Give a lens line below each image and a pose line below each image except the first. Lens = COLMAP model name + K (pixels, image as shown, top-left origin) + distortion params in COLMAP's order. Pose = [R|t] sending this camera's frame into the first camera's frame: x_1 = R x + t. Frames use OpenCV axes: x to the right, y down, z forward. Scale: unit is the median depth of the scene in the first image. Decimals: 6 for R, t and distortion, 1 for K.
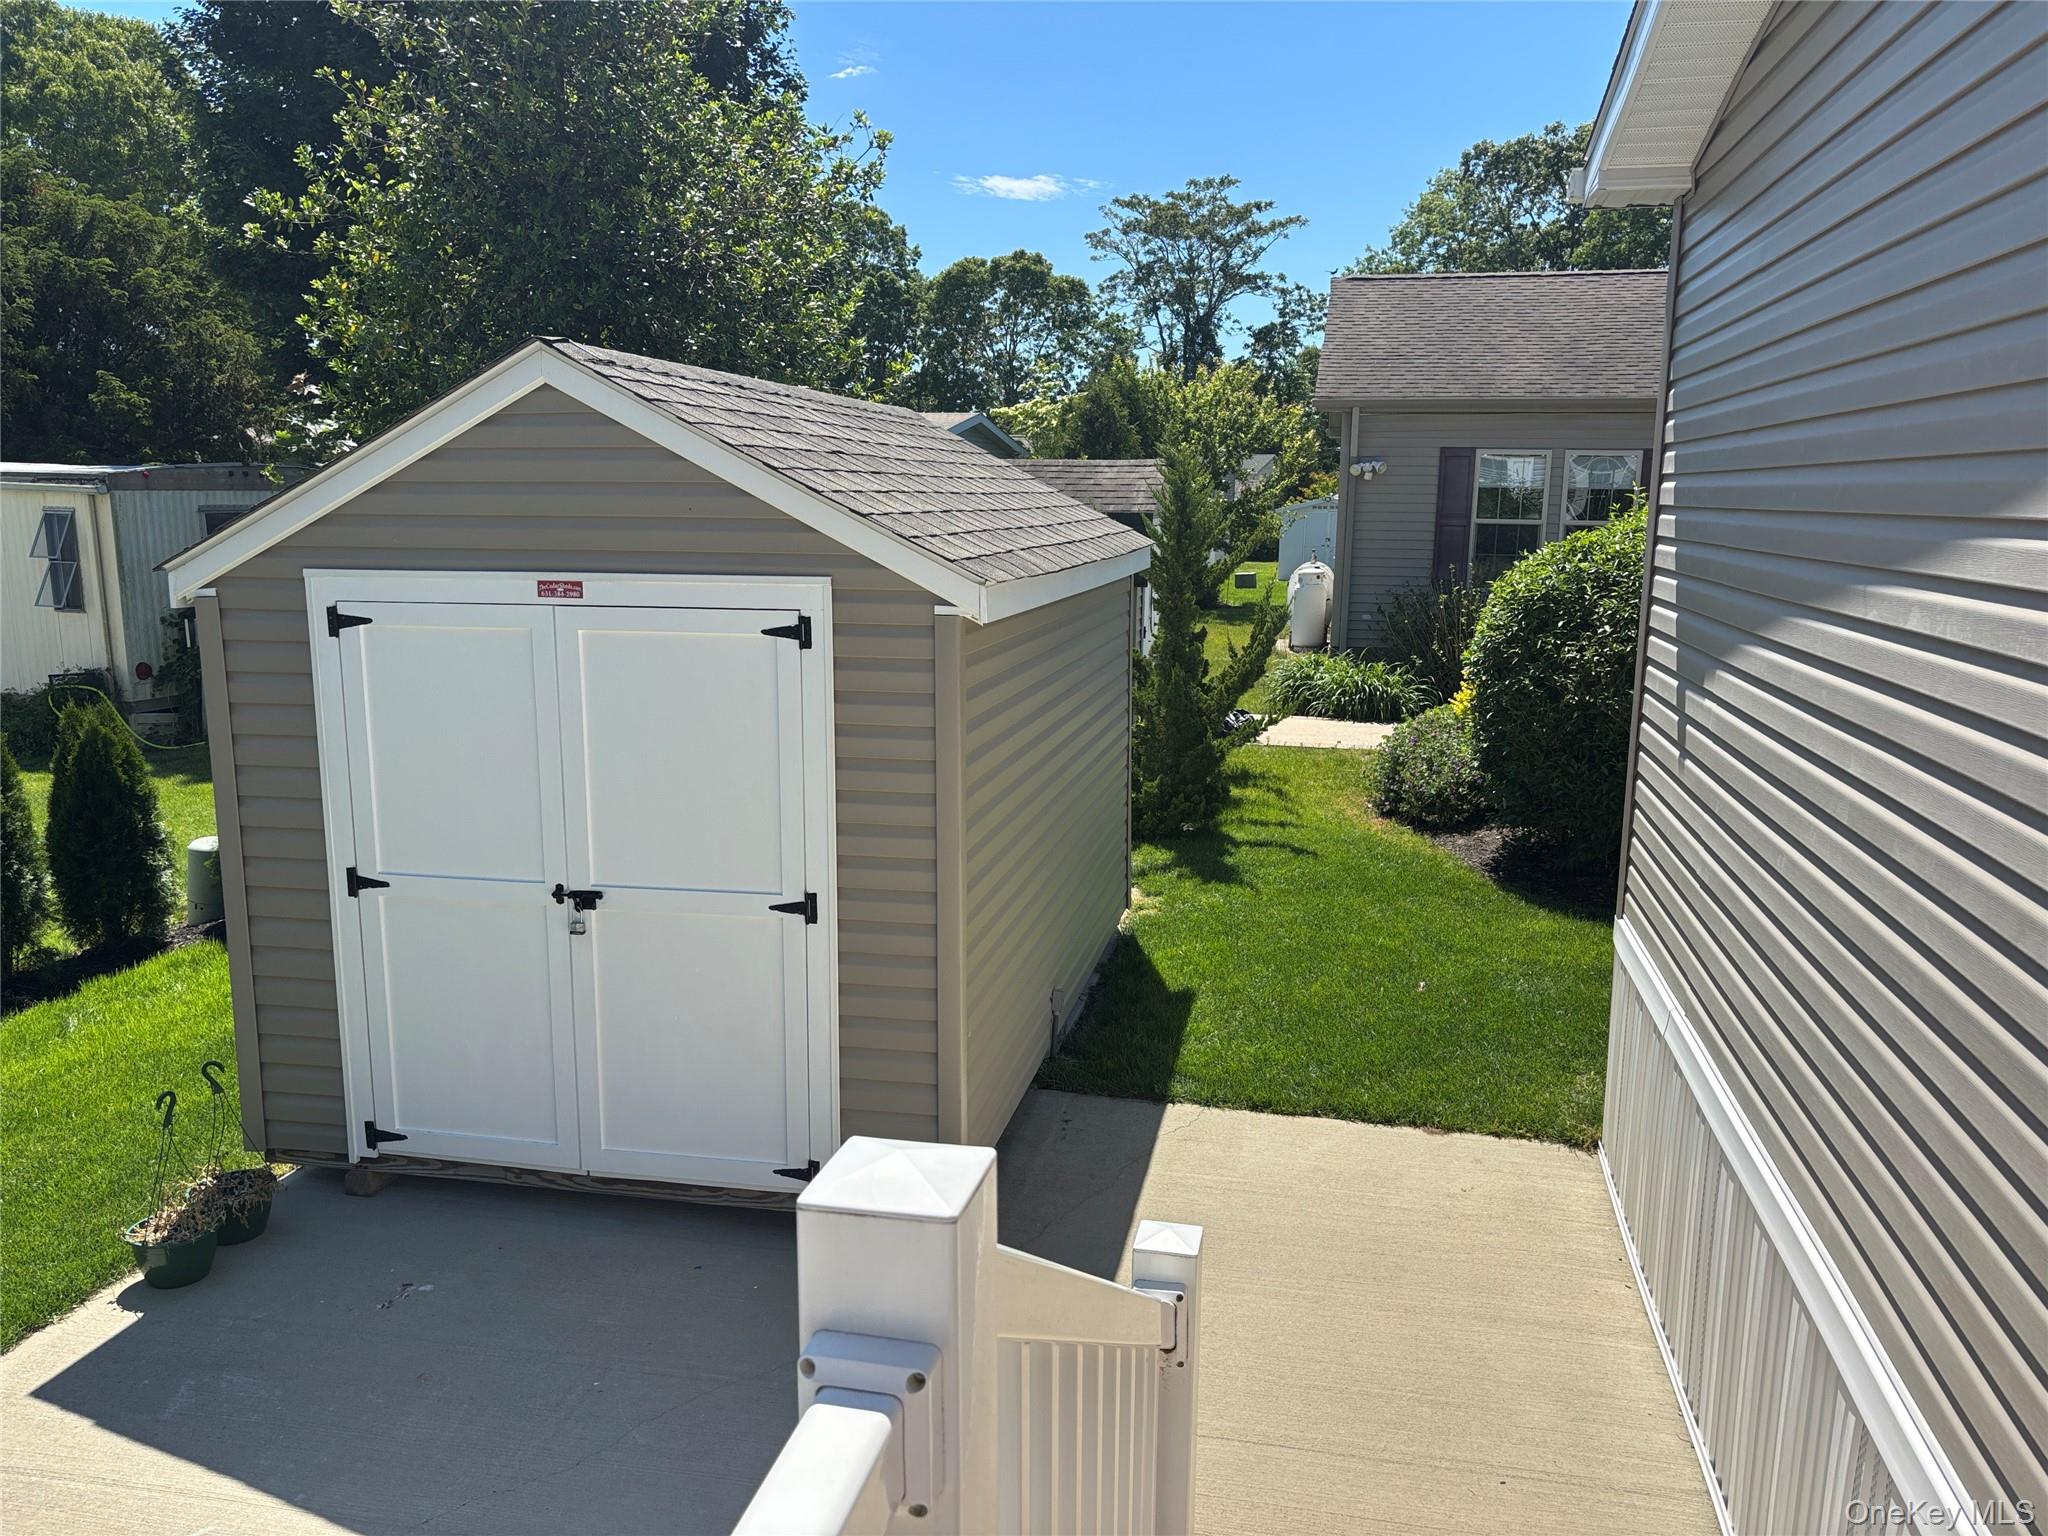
lens RADIAL K [[1560.5, 0, 1027.3], [0, 1560.5, 776.9], [0, 0, 1]] dist [0.066947, -0.073592]
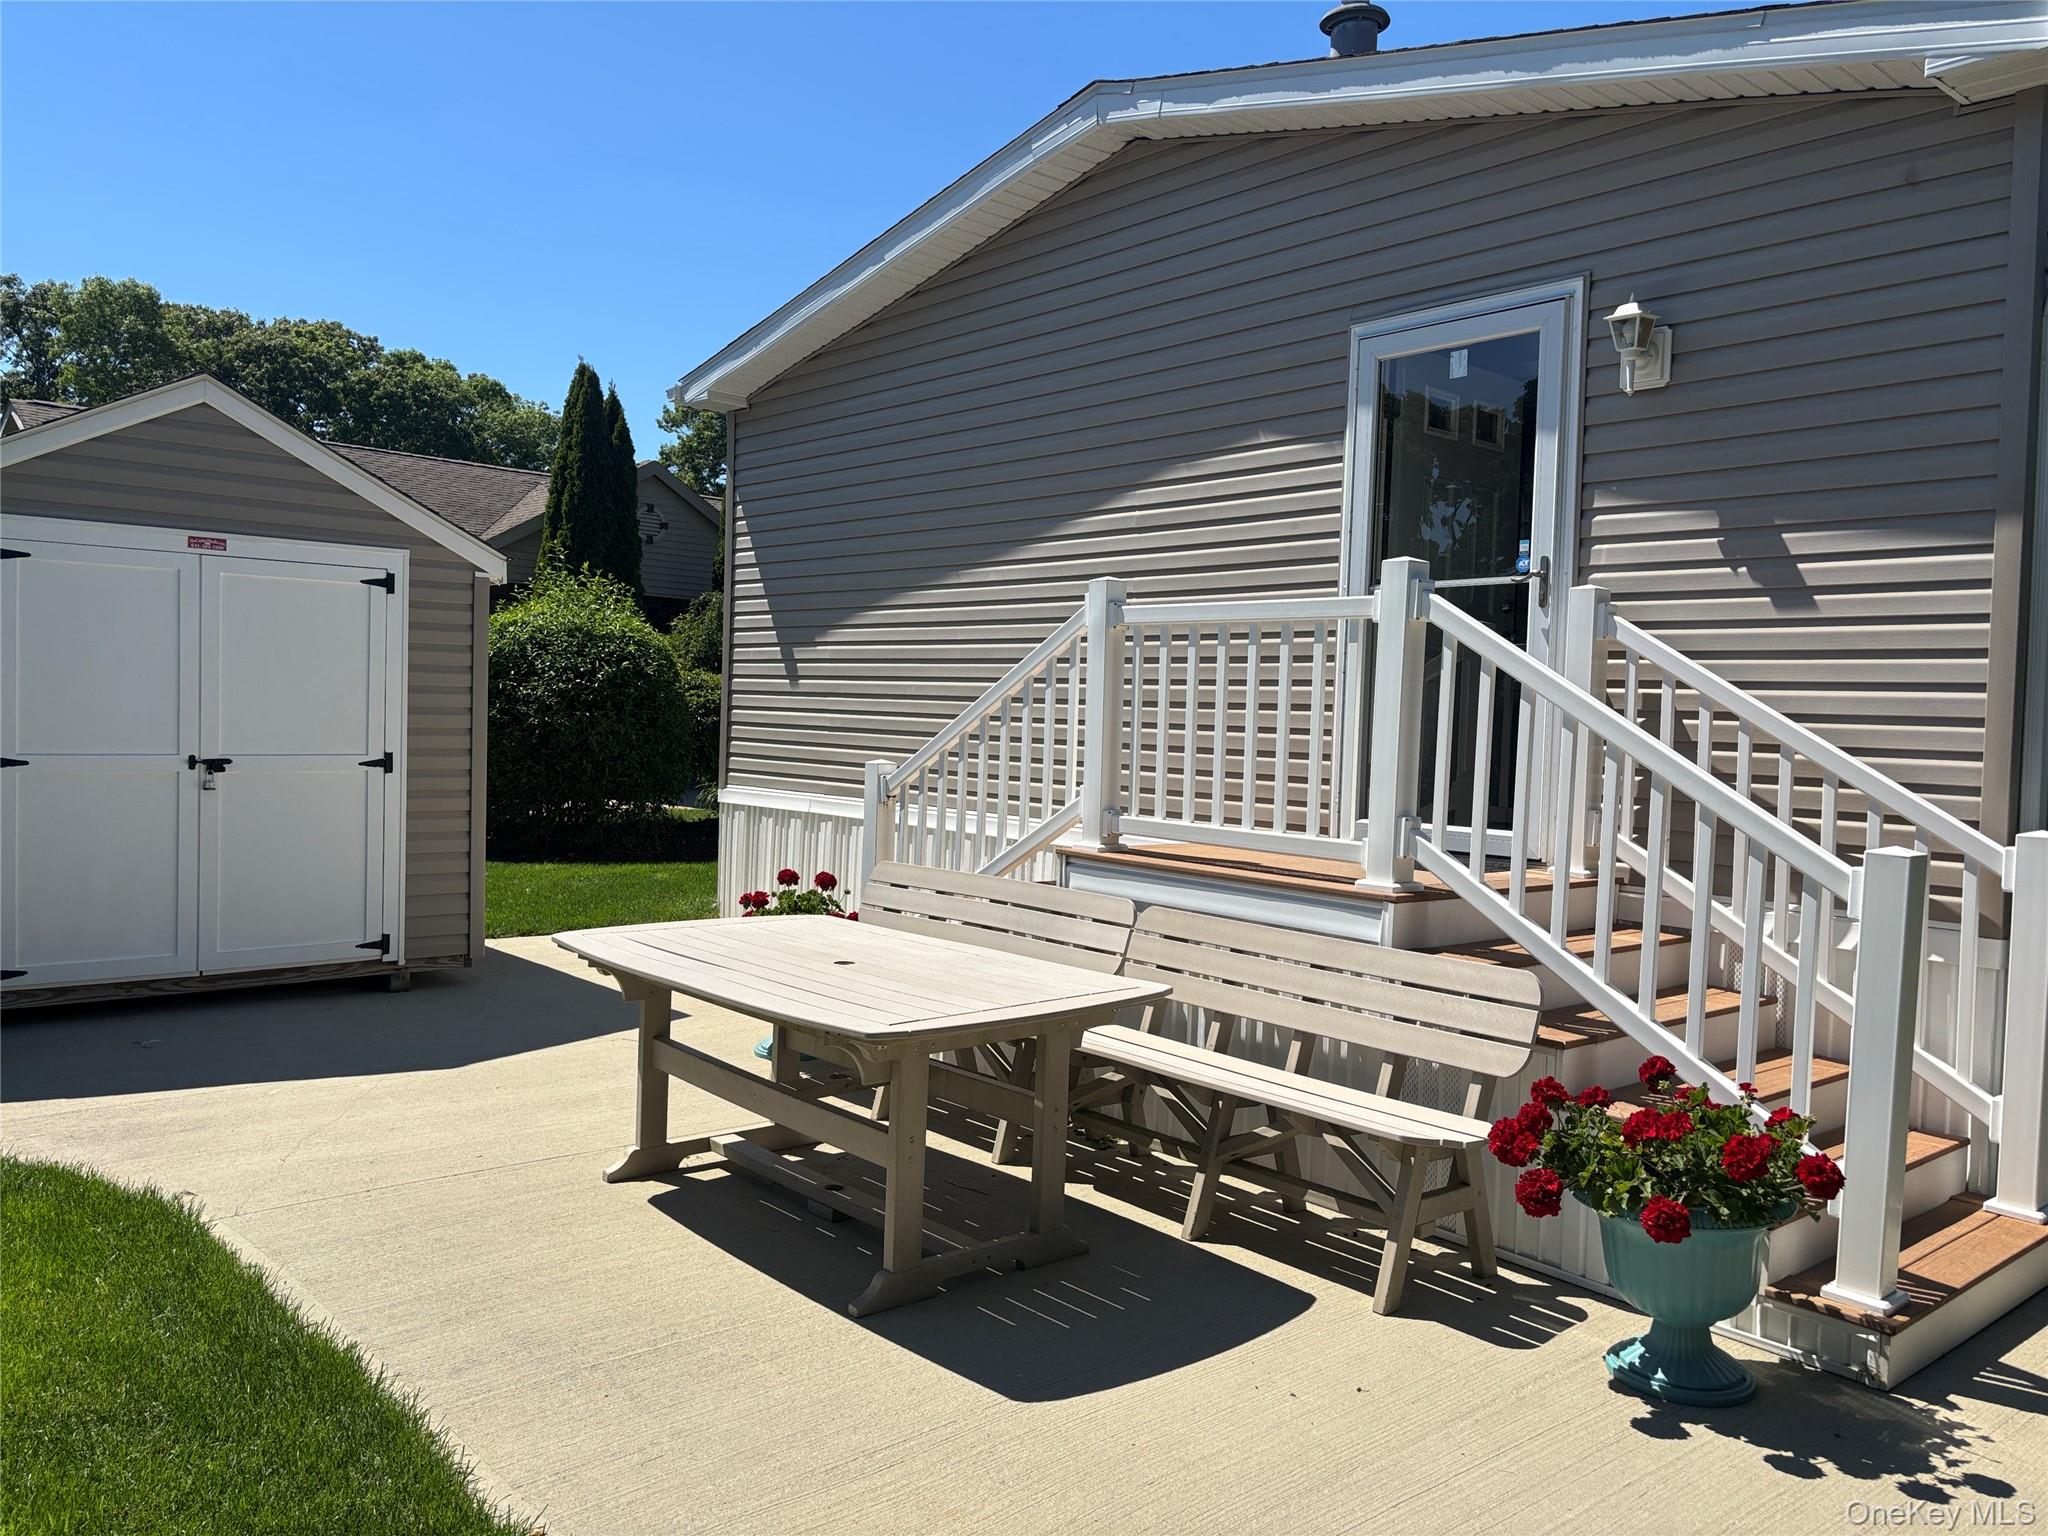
lens RADIAL K [[1560.5, 0, 1029.0], [0, 1560.5, 769.7], [0, 0, 1]] dist [0.066947, -0.073592]
pose [[0.604996, -0.015441, 0.796079, -0.993266], [0.111524, 0.991599, -0.065522, 0.263202], [-0.788380, 0.128423, 0.601635, -0.433810]]
